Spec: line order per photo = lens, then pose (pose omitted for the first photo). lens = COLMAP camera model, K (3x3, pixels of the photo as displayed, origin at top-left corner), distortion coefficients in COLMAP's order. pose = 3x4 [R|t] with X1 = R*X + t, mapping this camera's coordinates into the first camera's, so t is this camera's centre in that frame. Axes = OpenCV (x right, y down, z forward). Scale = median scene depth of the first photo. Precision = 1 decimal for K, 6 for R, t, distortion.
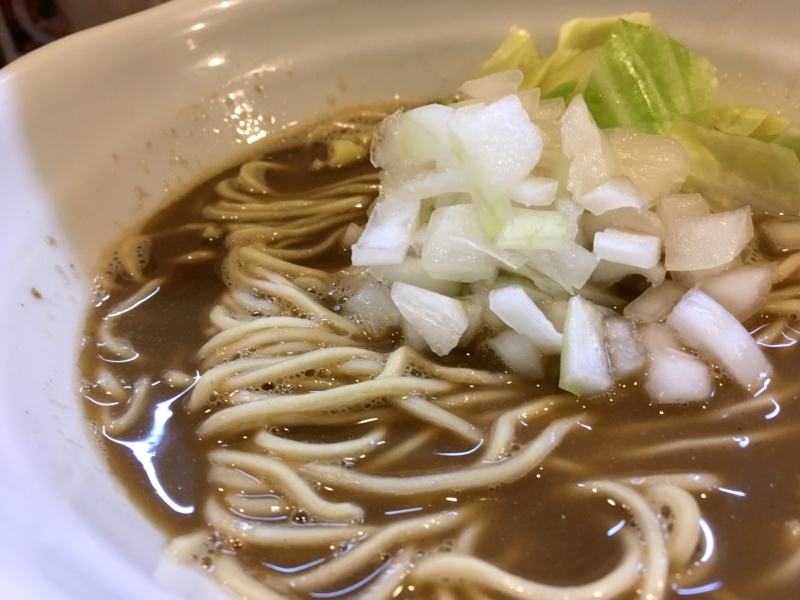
lens RADIAL K [[706.3, 0, 397.0], [0, 706.3, 305.2], [0, 0, 1]] dist [0.056363, -0.105947]
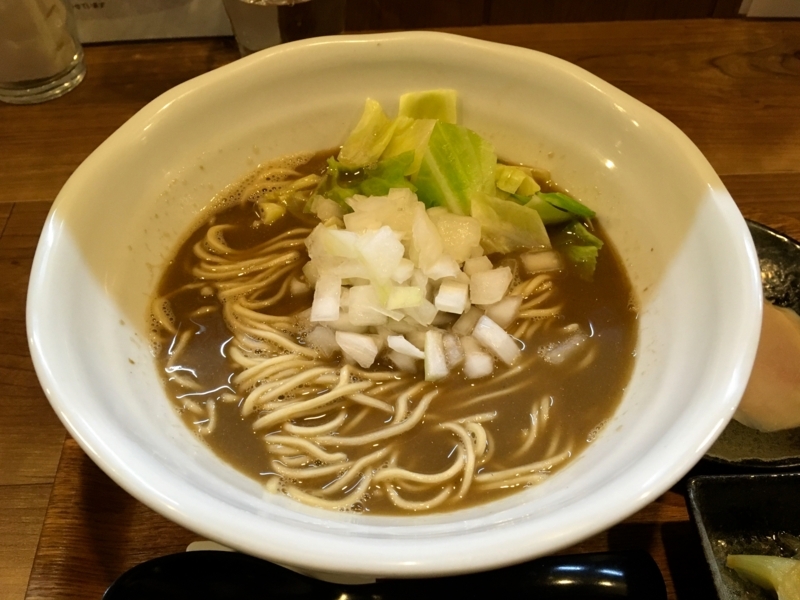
lens RADIAL K [[706.3, 0, 397.0], [0, 706.3, 305.2], [0, 0, 1]] dist [0.056363, -0.105947]
pose [[0.971071, -0.140573, 0.193031, -0.208827], [0.093060, 0.967232, 0.236226, -0.553872], [-0.219913, -0.211429, 0.952332, -0.863767]]
